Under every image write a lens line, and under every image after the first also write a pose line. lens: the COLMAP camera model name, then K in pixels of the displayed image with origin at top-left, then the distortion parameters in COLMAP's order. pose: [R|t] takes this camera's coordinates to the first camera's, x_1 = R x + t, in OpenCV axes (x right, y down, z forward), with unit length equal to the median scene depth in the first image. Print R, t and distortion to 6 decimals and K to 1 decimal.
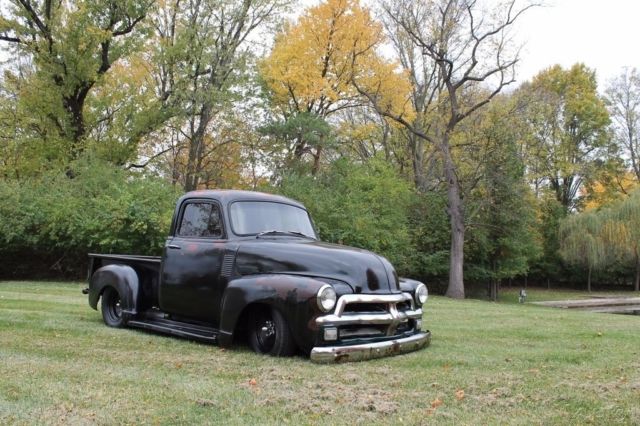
lens RADIAL K [[649.6, 0, 339.0], [0, 649.6, 202.1], [0, 0, 1]] dist [-0.160970, 0.147203]
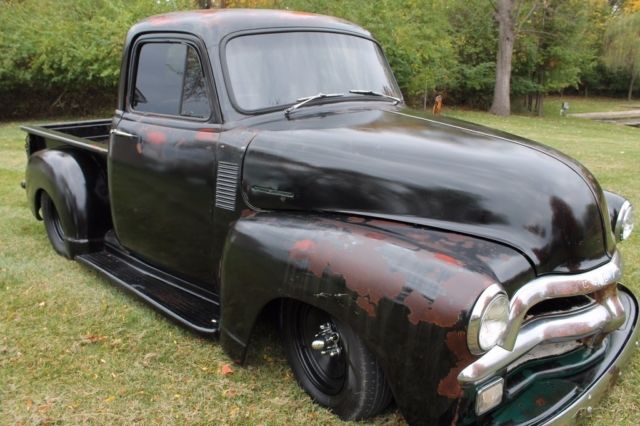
lens RADIAL K [[556.6, 0, 320.0], [0, 556.6, 213.0], [0, 0, 1]] dist [-0.157701, 0.155065]
pose [[0.997649, -0.017543, -0.066243, -0.039248], [0.039923, 0.934475, 0.353783, -0.009594], [0.055696, -0.355596, 0.932979, 0.305573]]
